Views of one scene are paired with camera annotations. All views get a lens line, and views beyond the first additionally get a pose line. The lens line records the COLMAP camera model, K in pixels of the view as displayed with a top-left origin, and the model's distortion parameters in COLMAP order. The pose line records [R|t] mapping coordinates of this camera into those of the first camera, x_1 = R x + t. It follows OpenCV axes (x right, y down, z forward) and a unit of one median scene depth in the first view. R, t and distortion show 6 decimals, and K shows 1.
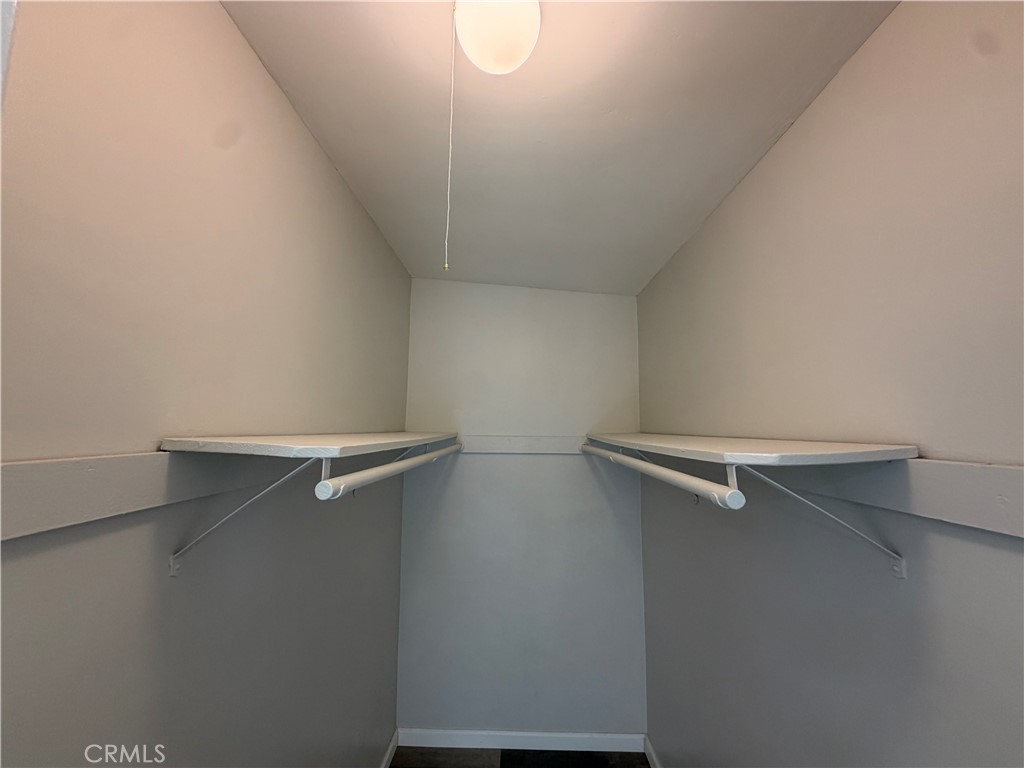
lens RADIAL K [[408.3, 0, 509.6], [0, 408.3, 384.1], [0, 0, 1]] dist [-0.000852, 0.000067]
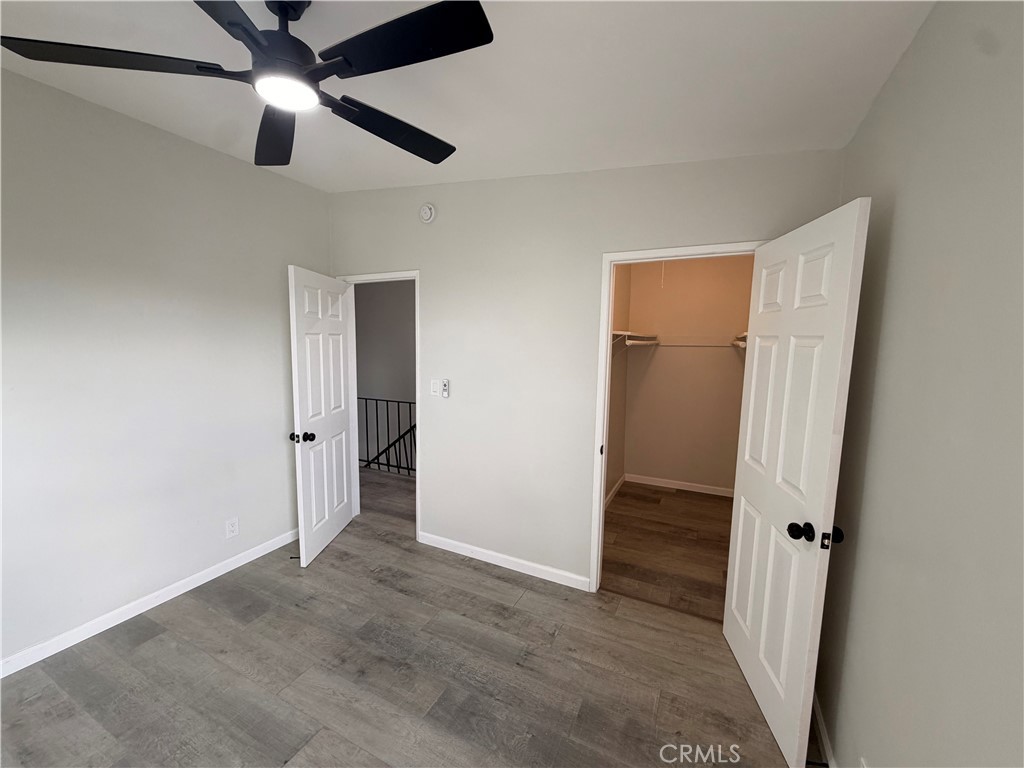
lens RADIAL K [[408.3, 0, 509.6], [0, 408.3, 384.1], [0, 0, 1]] dist [-0.000852, 0.000067]
pose [[0.902214, 0.043365, -0.429102, 0.077281], [0.047688, 0.978801, 0.199185, -0.066497], [0.428643, -0.200171, 0.881020, -1.022182]]
